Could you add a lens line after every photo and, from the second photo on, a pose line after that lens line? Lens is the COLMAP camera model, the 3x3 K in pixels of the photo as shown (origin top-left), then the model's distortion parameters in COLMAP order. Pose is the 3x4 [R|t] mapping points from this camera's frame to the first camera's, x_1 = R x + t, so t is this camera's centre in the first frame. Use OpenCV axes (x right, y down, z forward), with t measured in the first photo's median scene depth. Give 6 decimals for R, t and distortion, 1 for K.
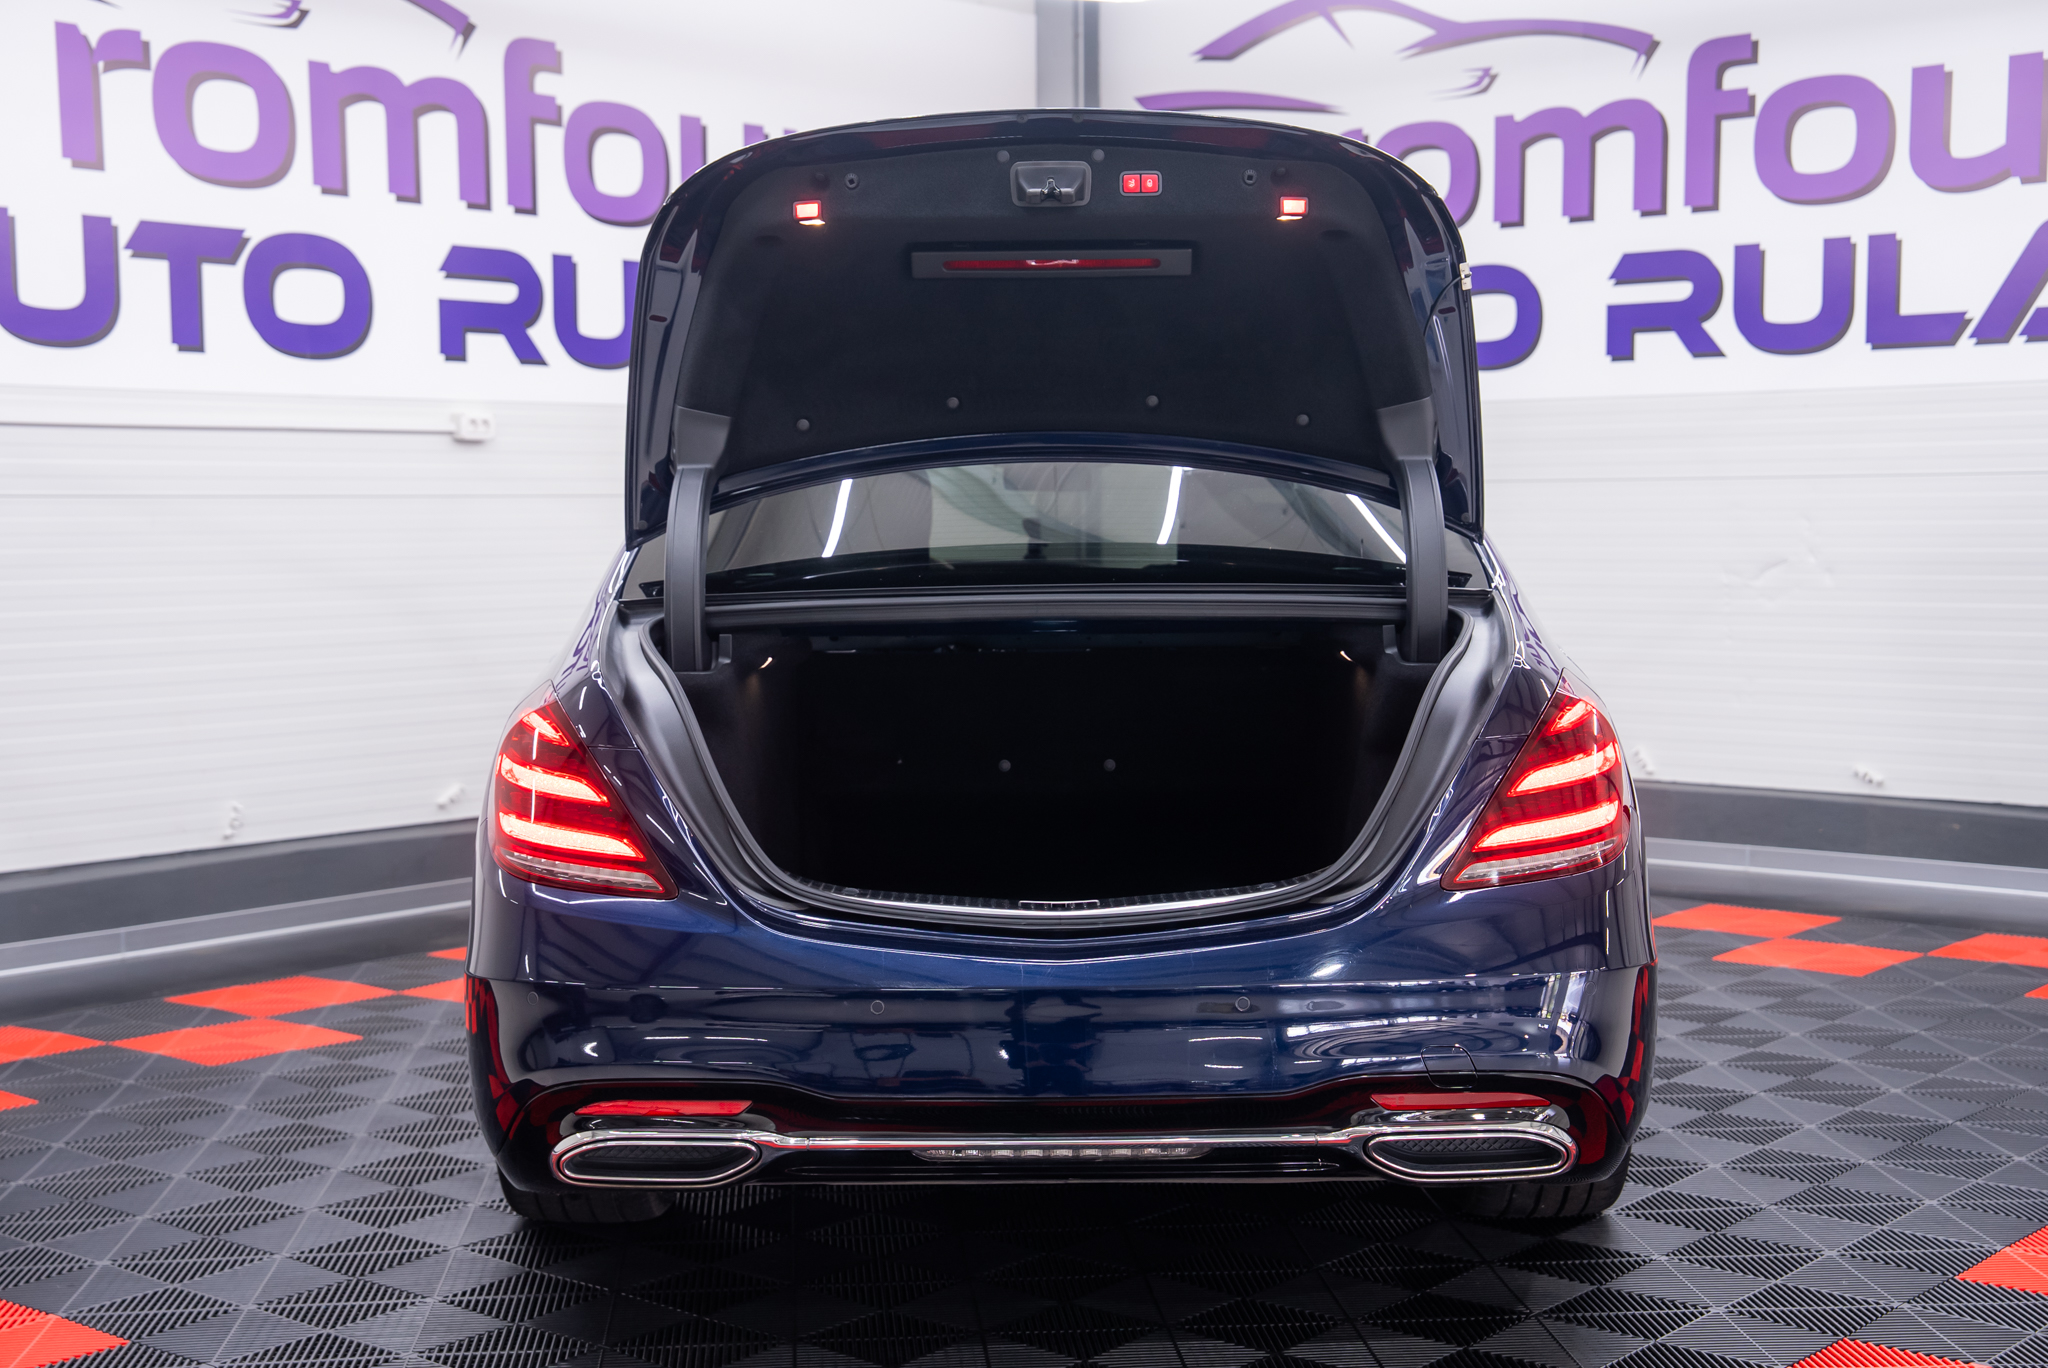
lens RADIAL K [[2716.0, 0, 1029.7], [0, 2716.0, 684.2], [0, 0, 1]] dist [0.189318, 0.000000]
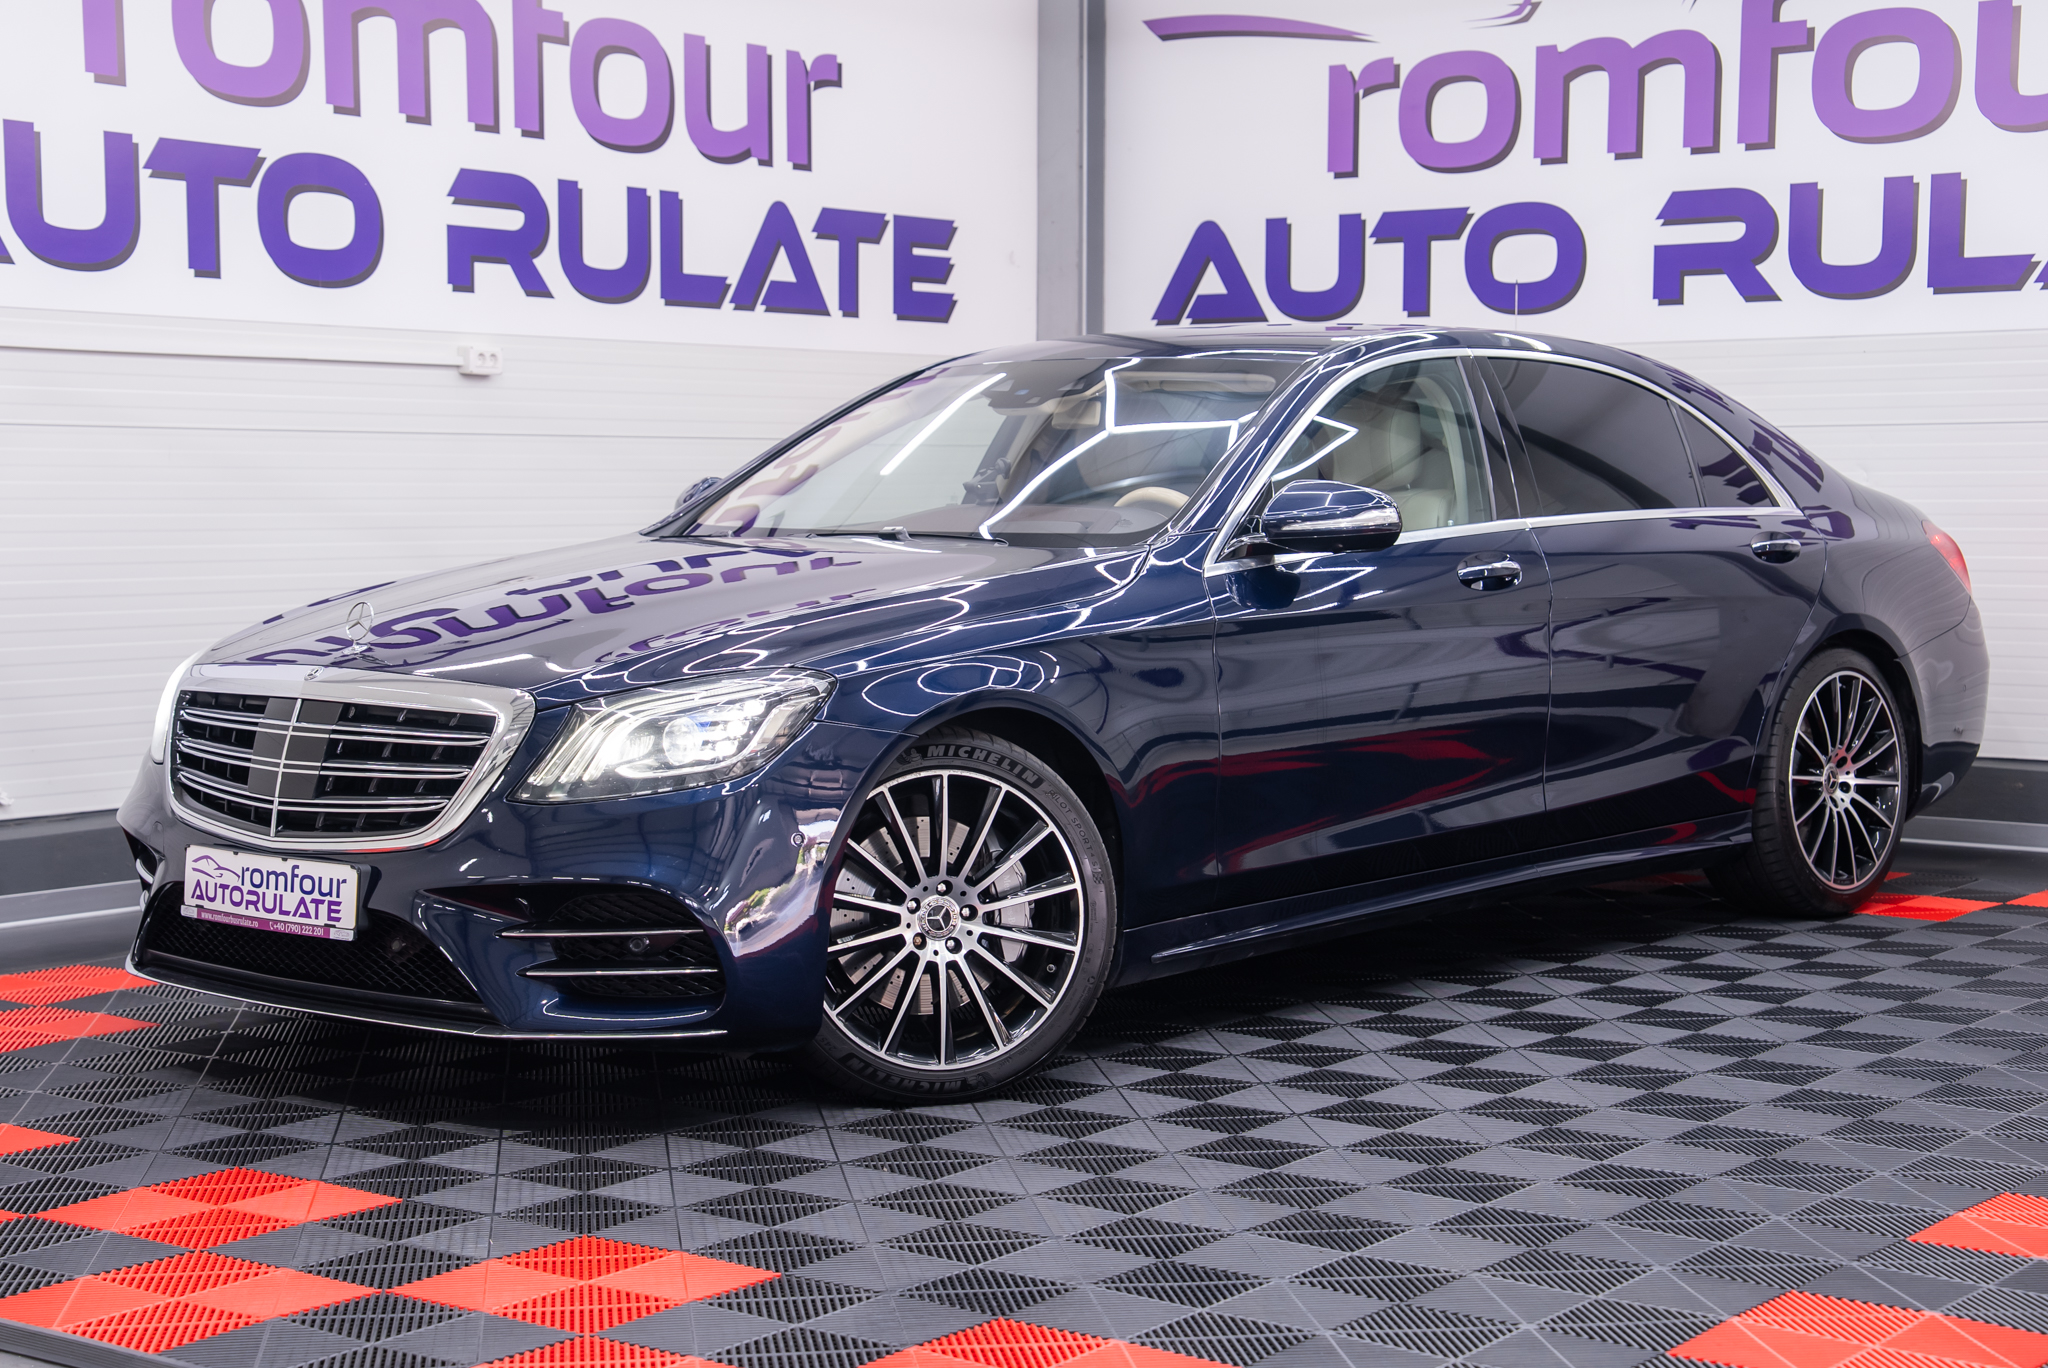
lens RADIAL K [[3174.4, 0, 1025.6], [0, 3174.4, 683.7], [0, 0, 1]] dist [0.260379, 0.000000]
pose [[0.998610, 0.004123, 0.052545, -0.076192], [-0.003965, 0.999987, -0.003124, 0.021373], [-0.052557, 0.002911, 0.998614, -0.122529]]
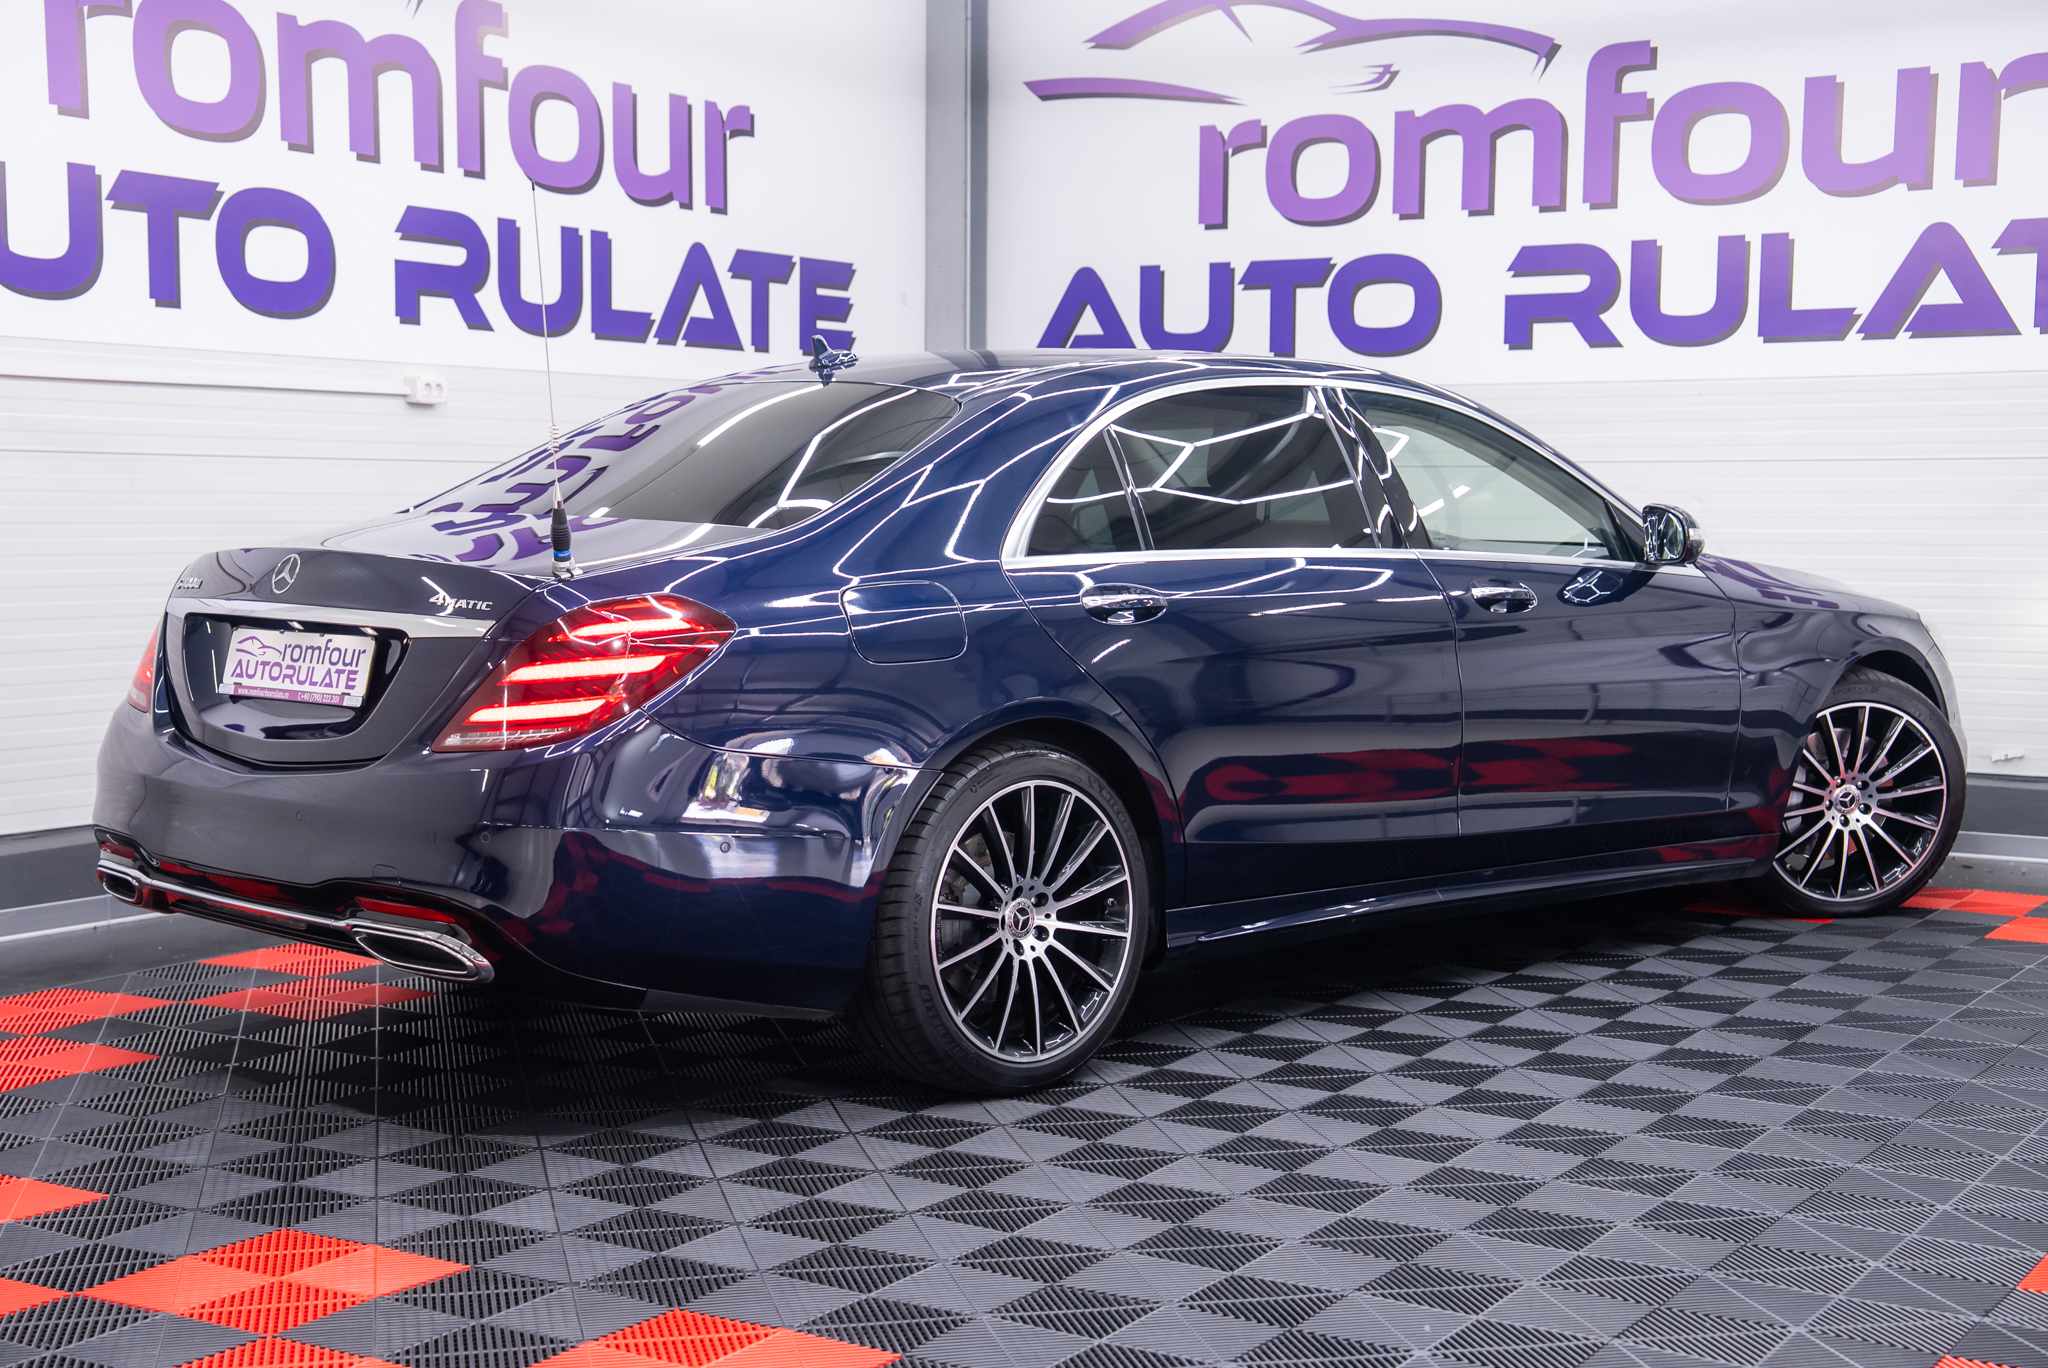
lens RADIAL K [[2716.0, 0, 1019.1], [0, 2716.0, 694.2], [0, 0, 1]] dist [0.189318, 0.000000]
pose [[0.990569, 0.002292, 0.136996, -0.132814], [-0.003015, 0.999983, 0.005065, 0.010591], [-0.136982, -0.005430, 0.990559, -0.013000]]
